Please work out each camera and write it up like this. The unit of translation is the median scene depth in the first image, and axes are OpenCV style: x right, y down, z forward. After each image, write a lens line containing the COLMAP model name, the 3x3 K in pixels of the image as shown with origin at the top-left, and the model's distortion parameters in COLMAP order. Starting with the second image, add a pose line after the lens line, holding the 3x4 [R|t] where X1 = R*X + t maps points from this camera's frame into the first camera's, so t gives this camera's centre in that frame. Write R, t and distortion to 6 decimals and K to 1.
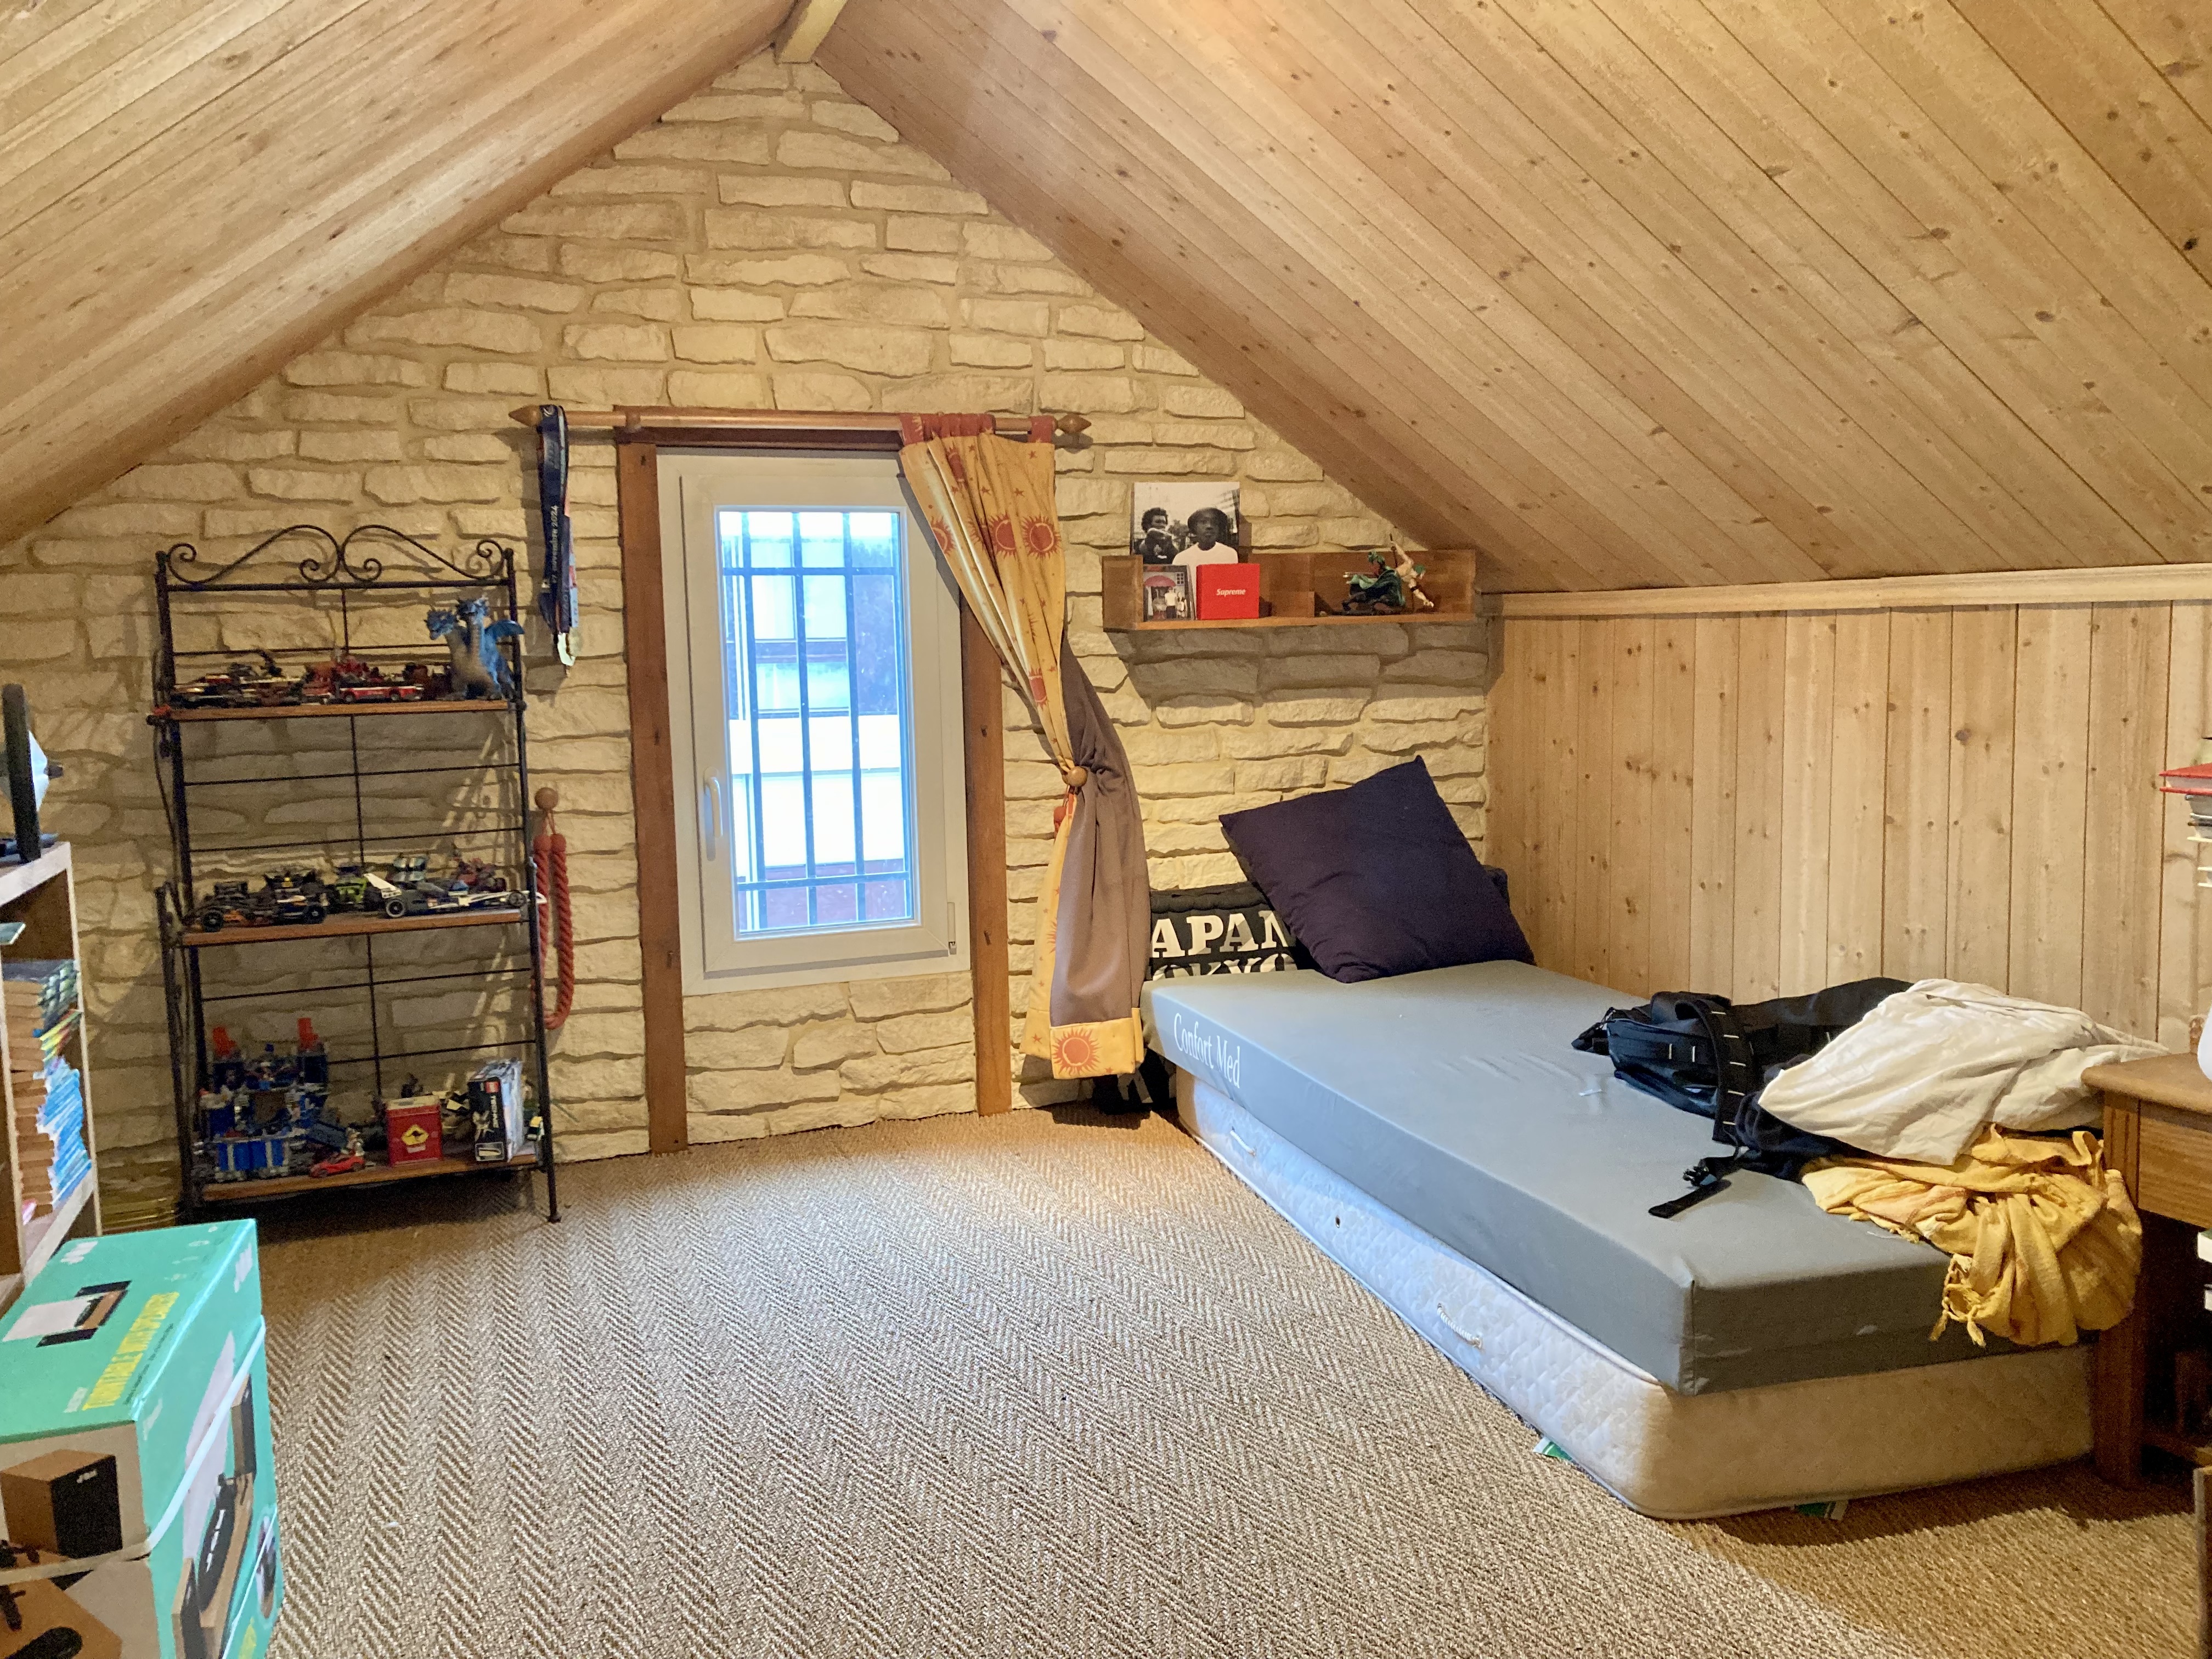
lens RADIAL K [[1813.8, 0, 1109.3], [0, 1813.8, 840.9], [0, 0, 1]] dist [-0.019503, -0.010506]
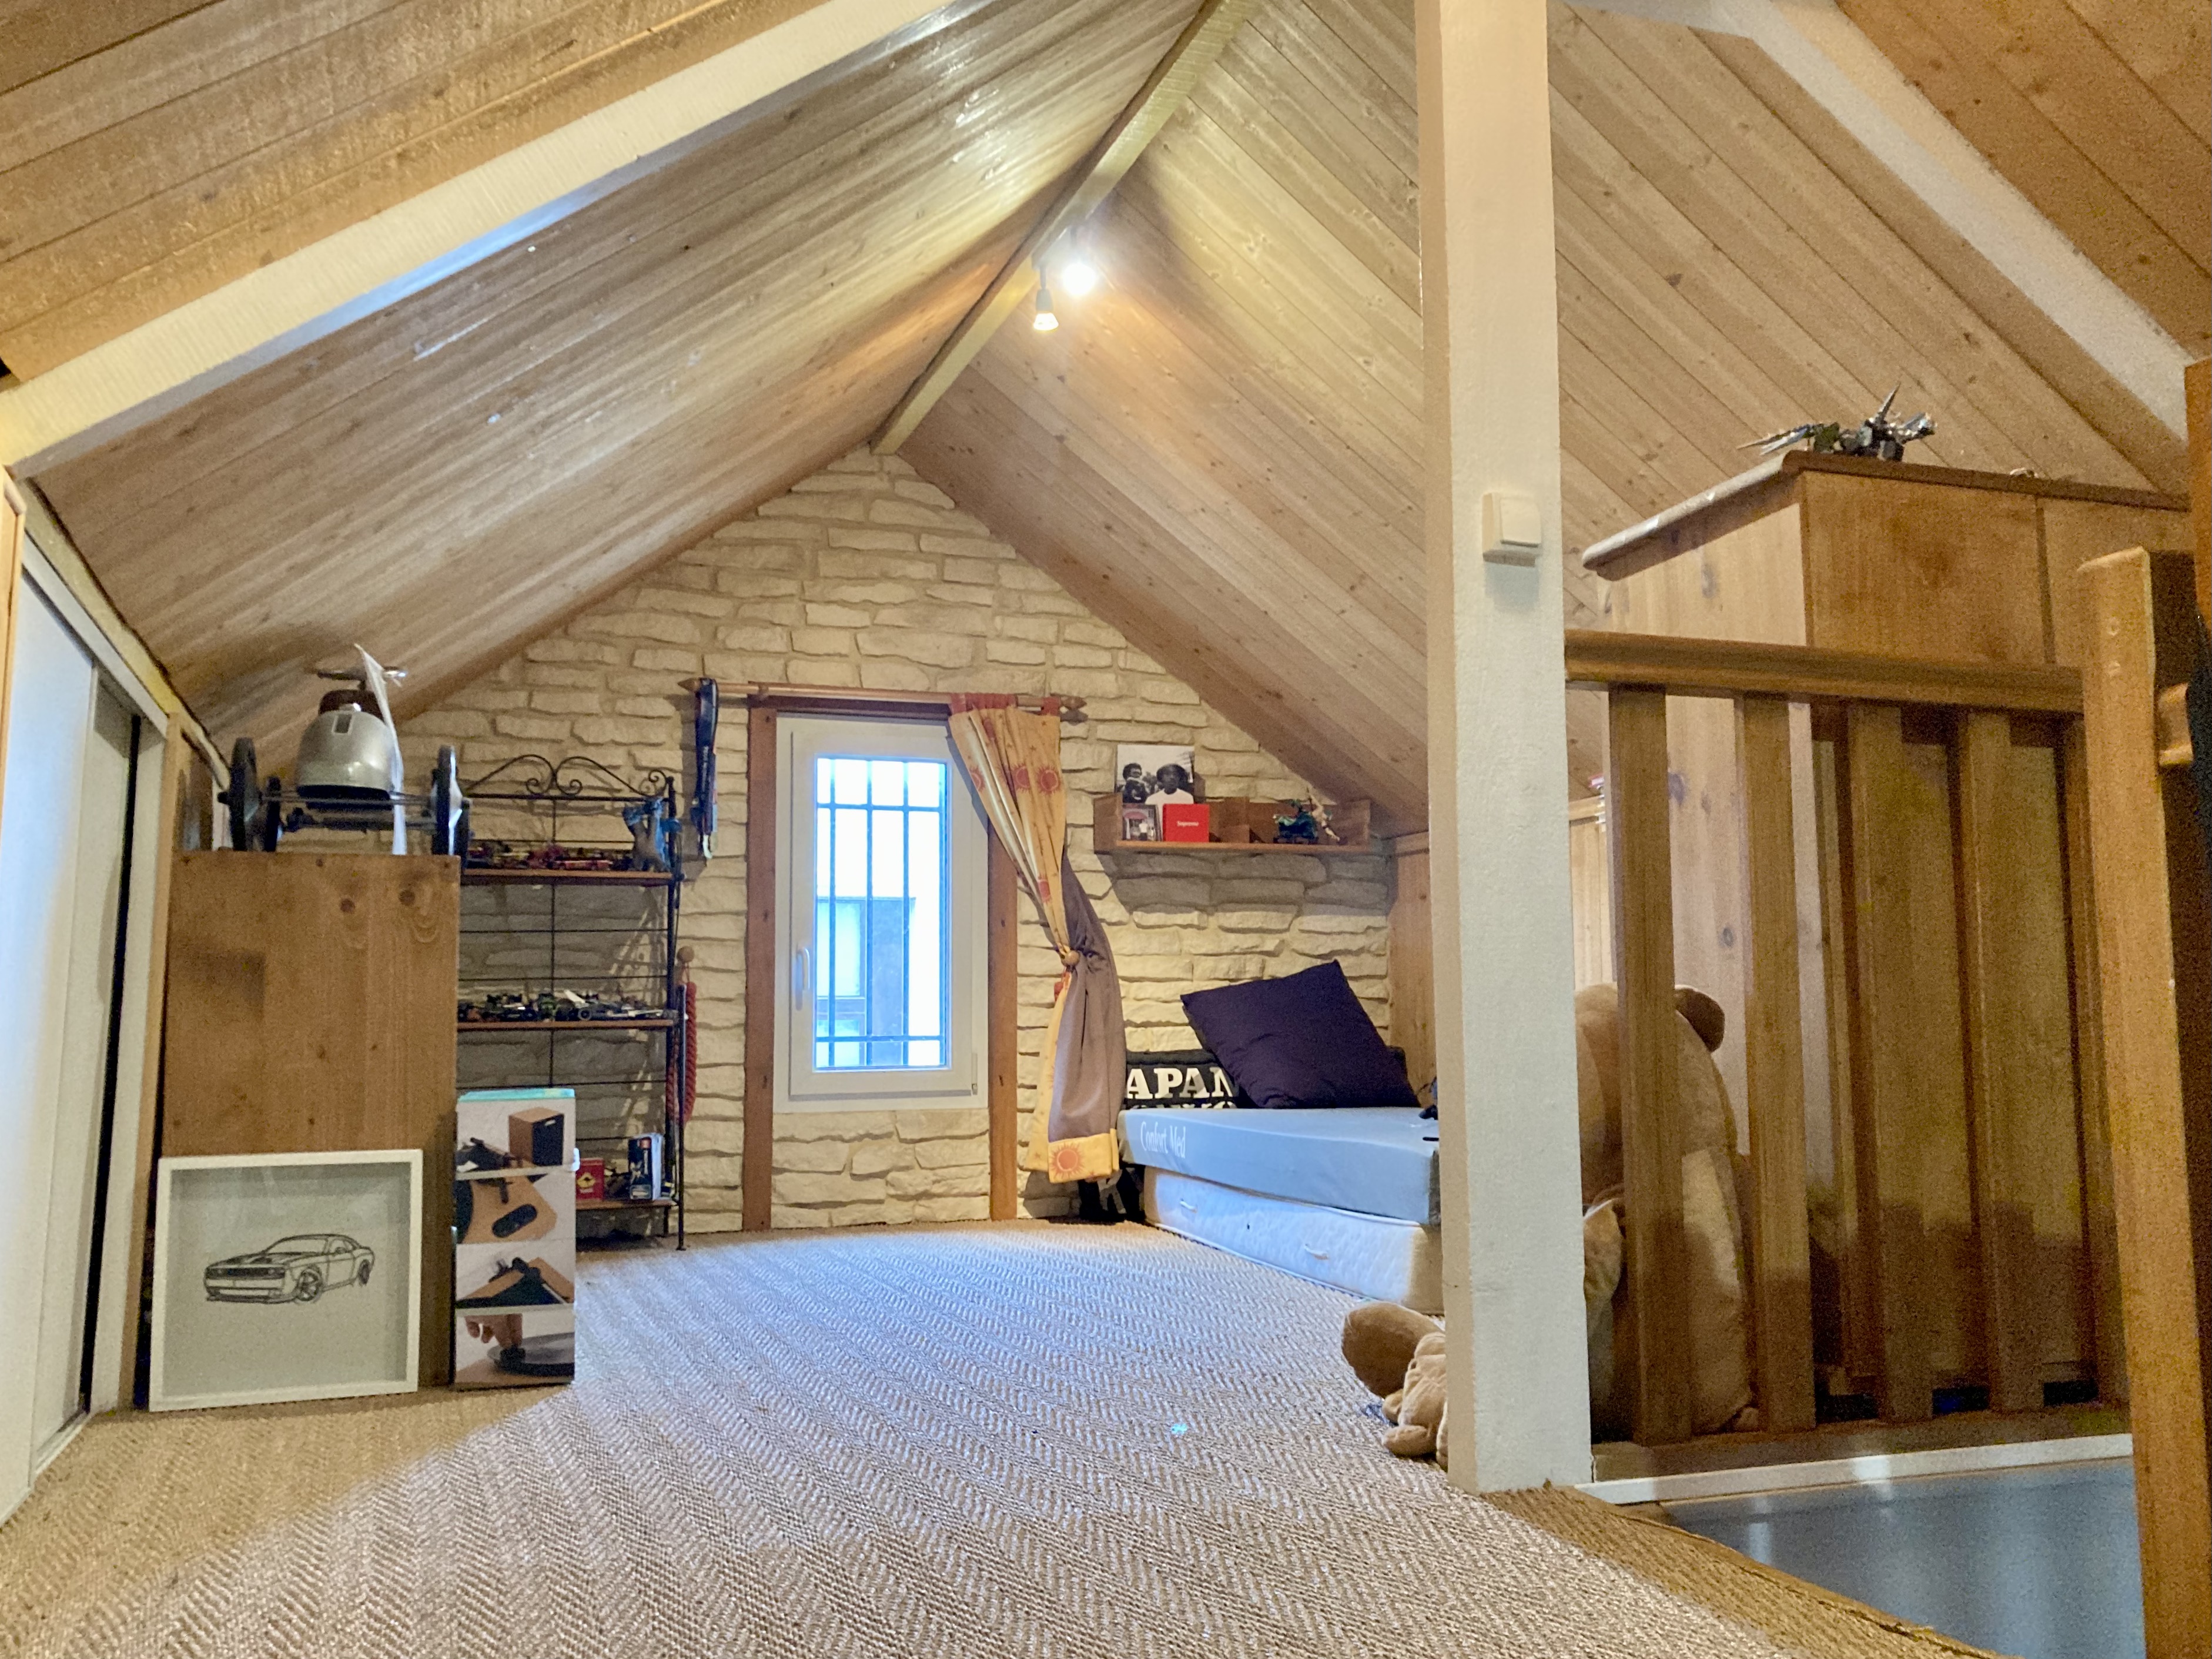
lens RADIAL K [[1813.8, 0, 1101.6], [0, 1813.8, 825.8], [0, 0, 1]] dist [-0.019503, -0.010506]
pose [[0.999870, 0.013170, -0.009295, 0.015543], [-0.014808, 0.978267, -0.206821, 0.150353], [0.006369, 0.206932, 0.978335, -0.341415]]
